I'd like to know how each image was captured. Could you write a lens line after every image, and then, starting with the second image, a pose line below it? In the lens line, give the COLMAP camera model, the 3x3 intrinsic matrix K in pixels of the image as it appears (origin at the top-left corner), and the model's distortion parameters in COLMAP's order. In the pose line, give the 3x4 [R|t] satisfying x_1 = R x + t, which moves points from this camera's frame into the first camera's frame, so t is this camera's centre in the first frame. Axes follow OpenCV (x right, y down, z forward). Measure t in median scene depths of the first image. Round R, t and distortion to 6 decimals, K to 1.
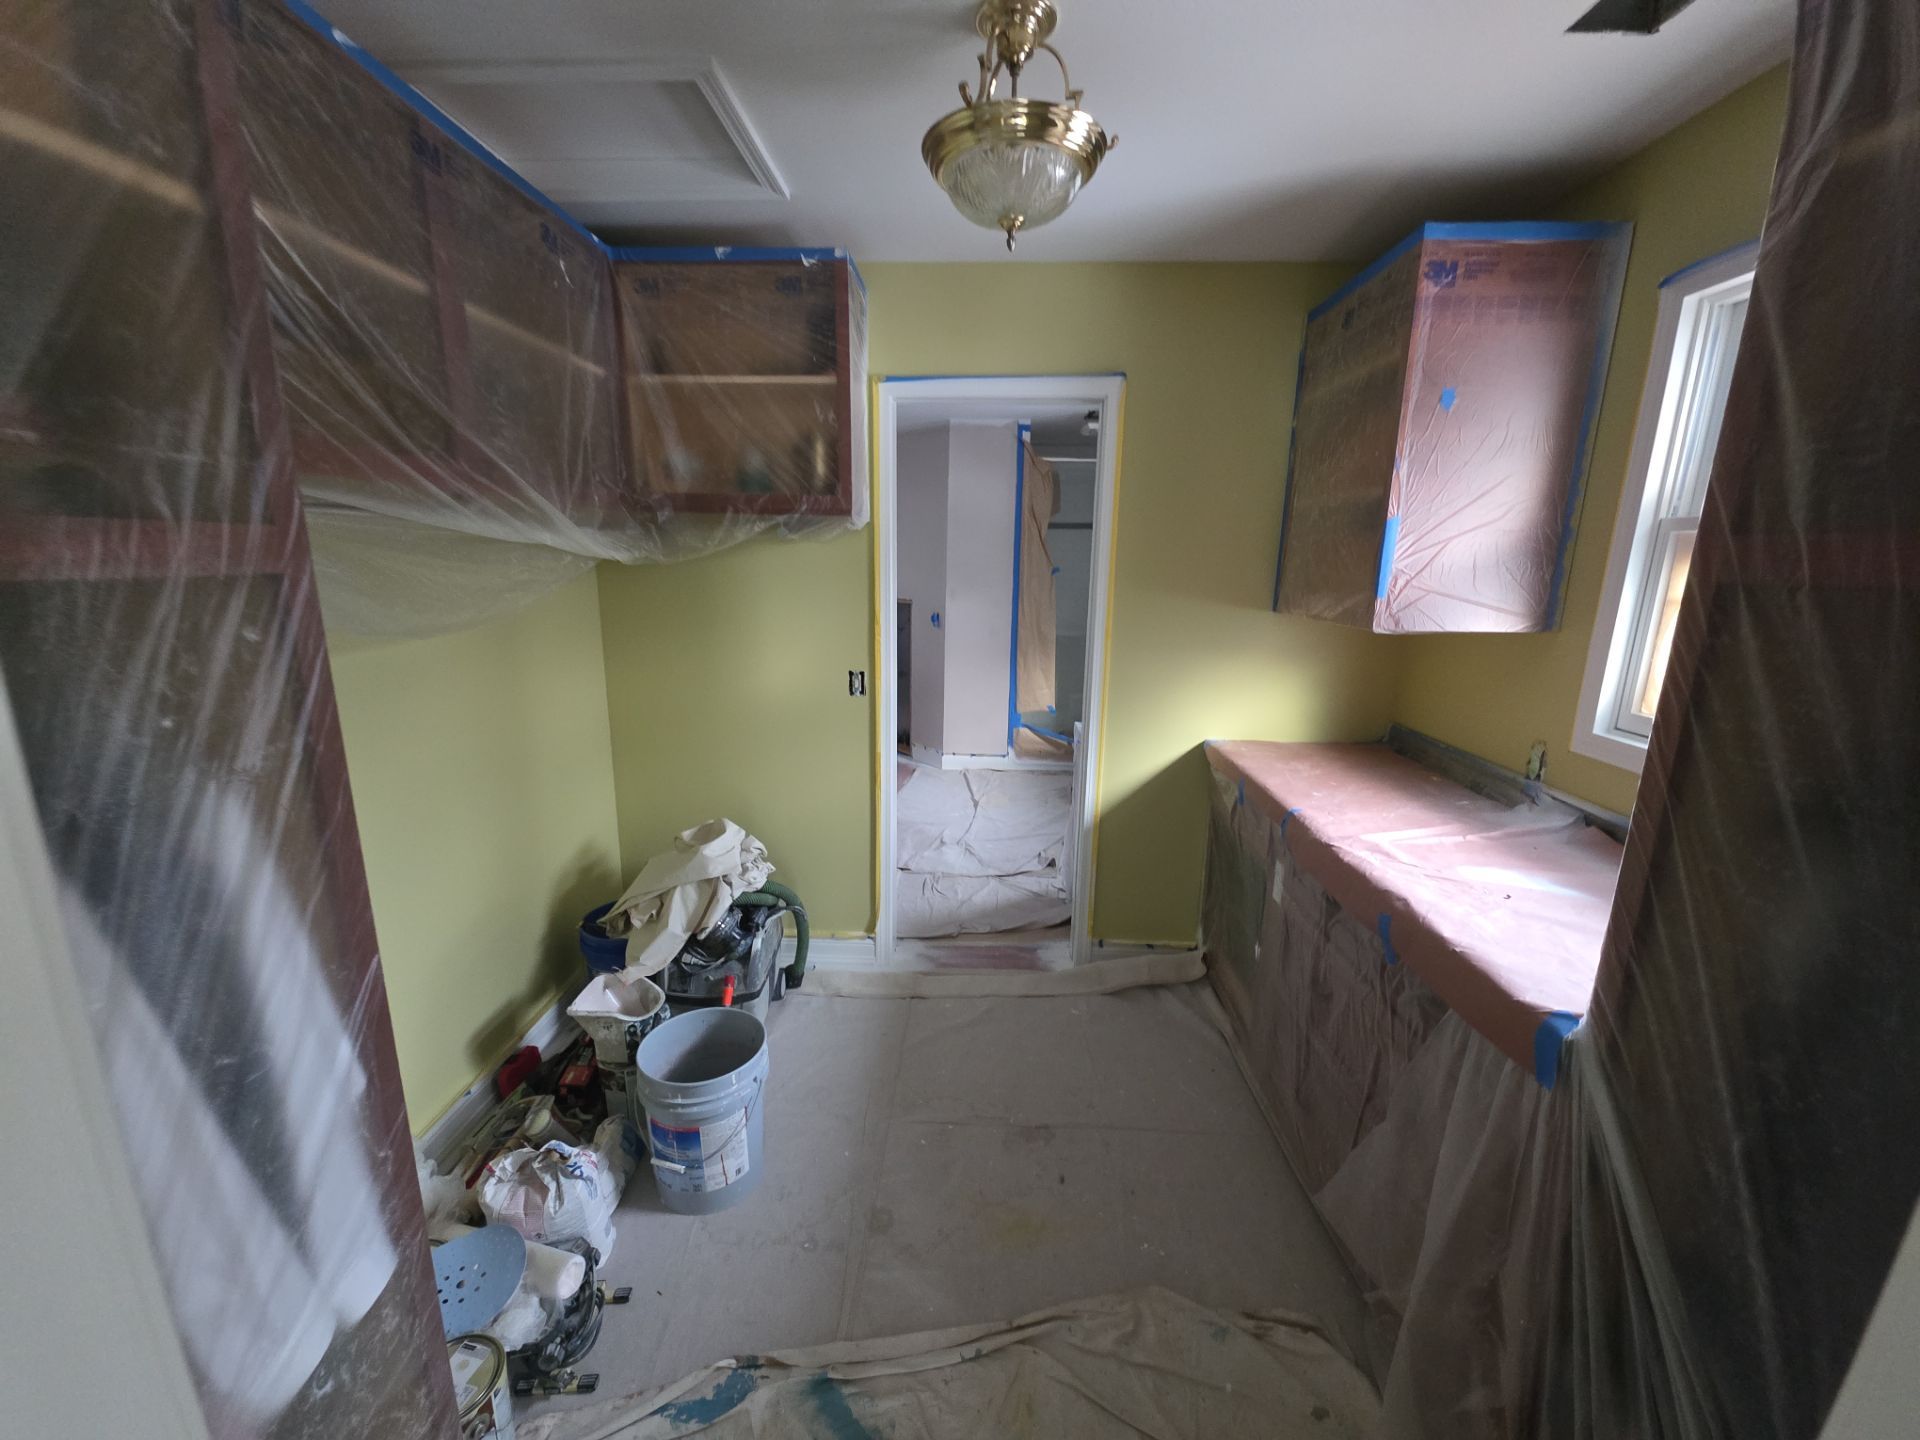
lens RADIAL K [[749.7, 0, 949.7], [0, 749.7, 724.1], [0, 0, 1]] dist [0.015026, -0.010078]
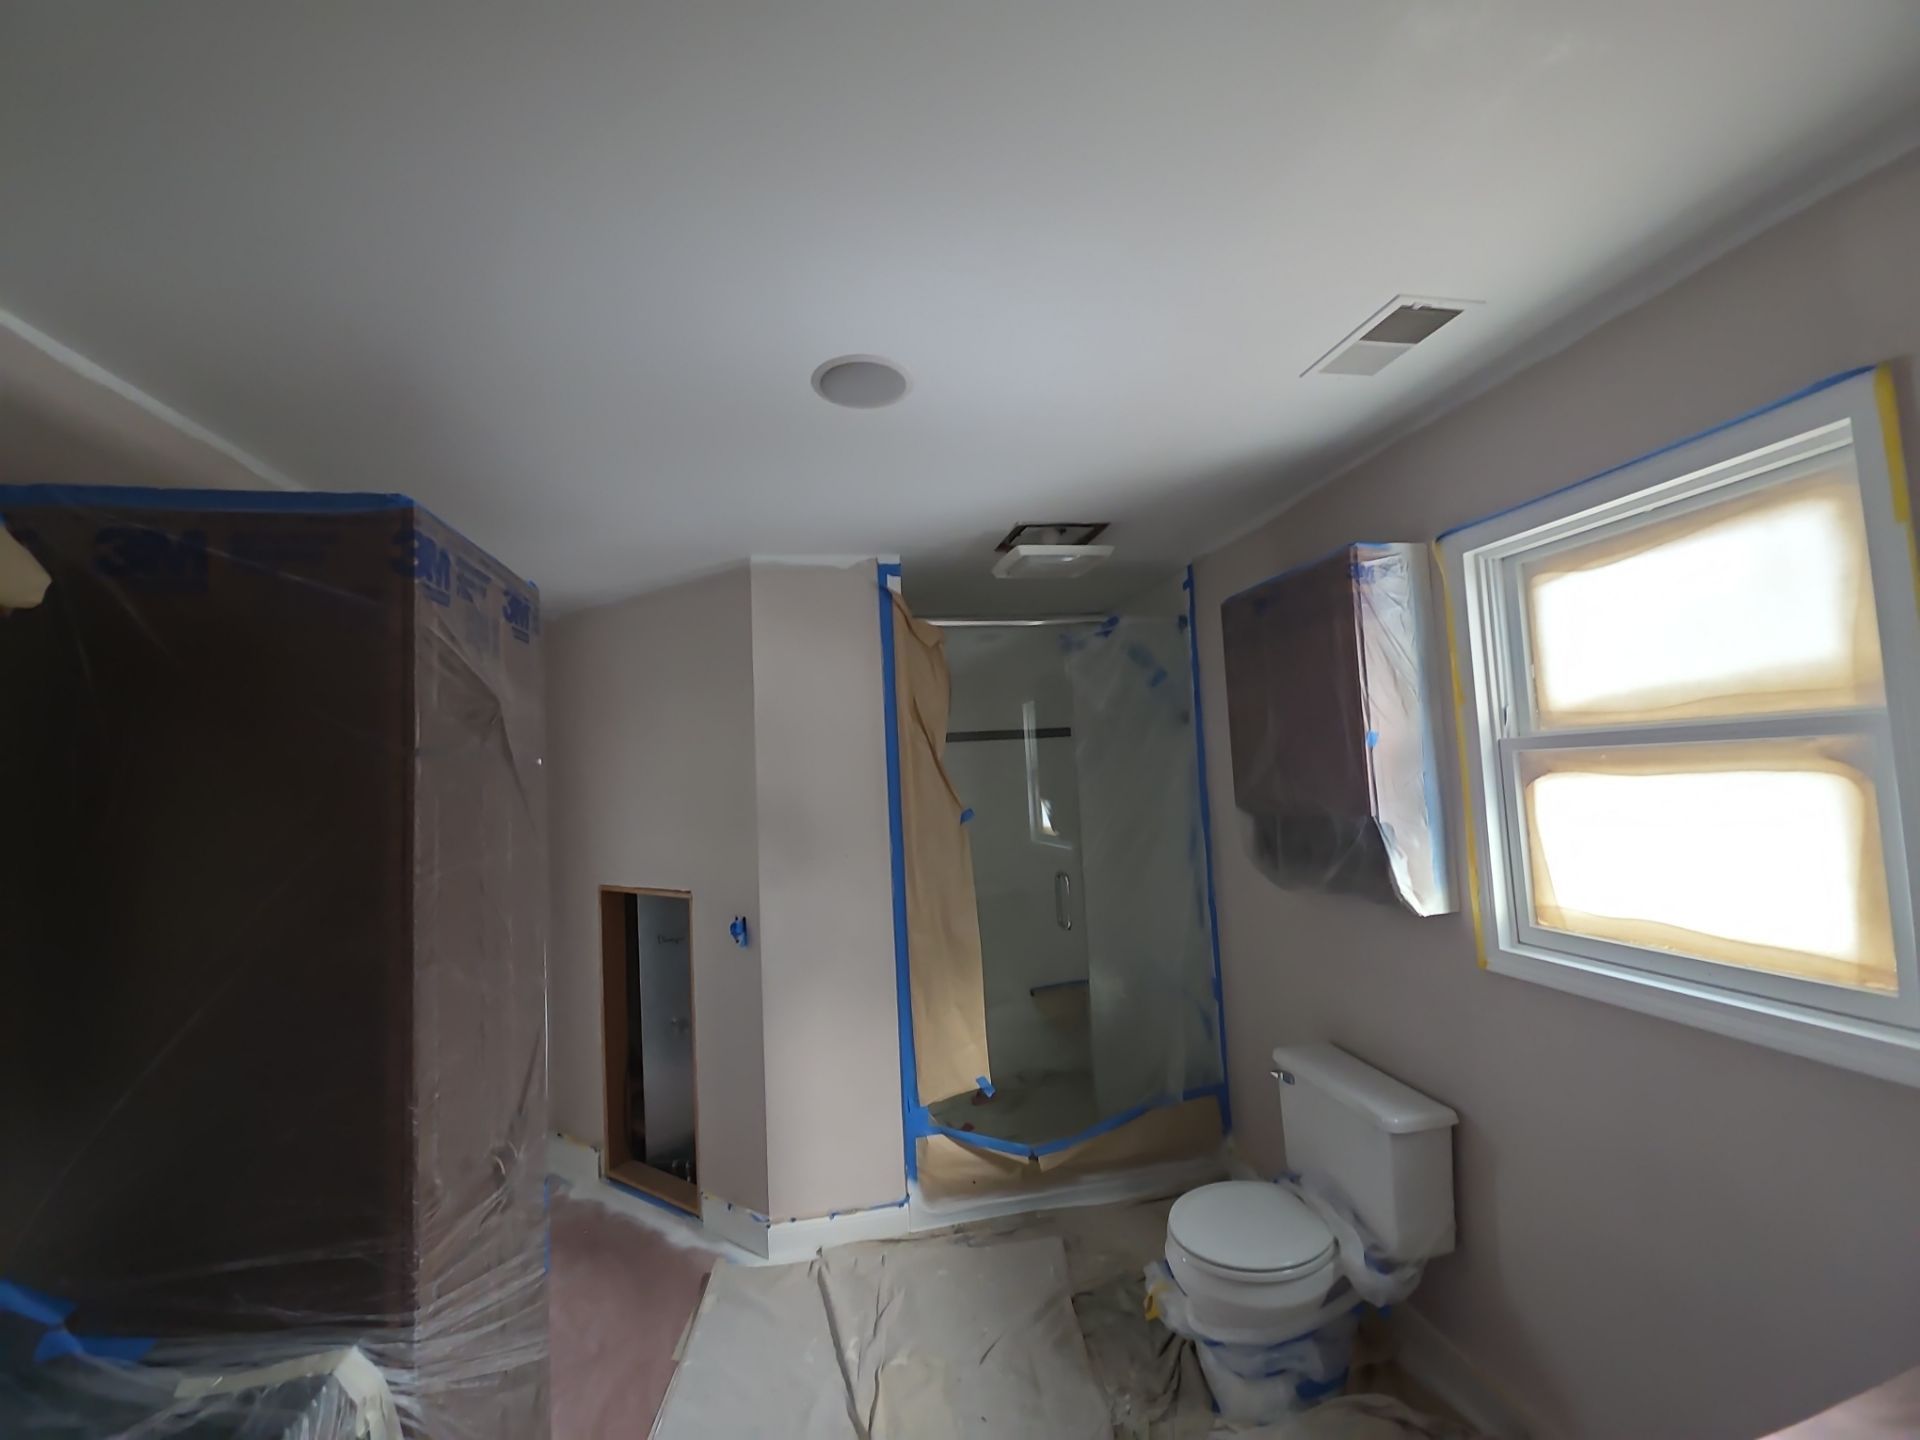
lens RADIAL K [[749.7, 0, 949.7], [0, 749.7, 724.1], [0, 0, 1]] dist [0.015026, -0.010078]
pose [[0.987469, -0.050956, 0.149359, 0.048962], [0.098016, 0.939787, -0.327404, -0.087429], [-0.123682, 0.337941, 0.933005, 0.459520]]
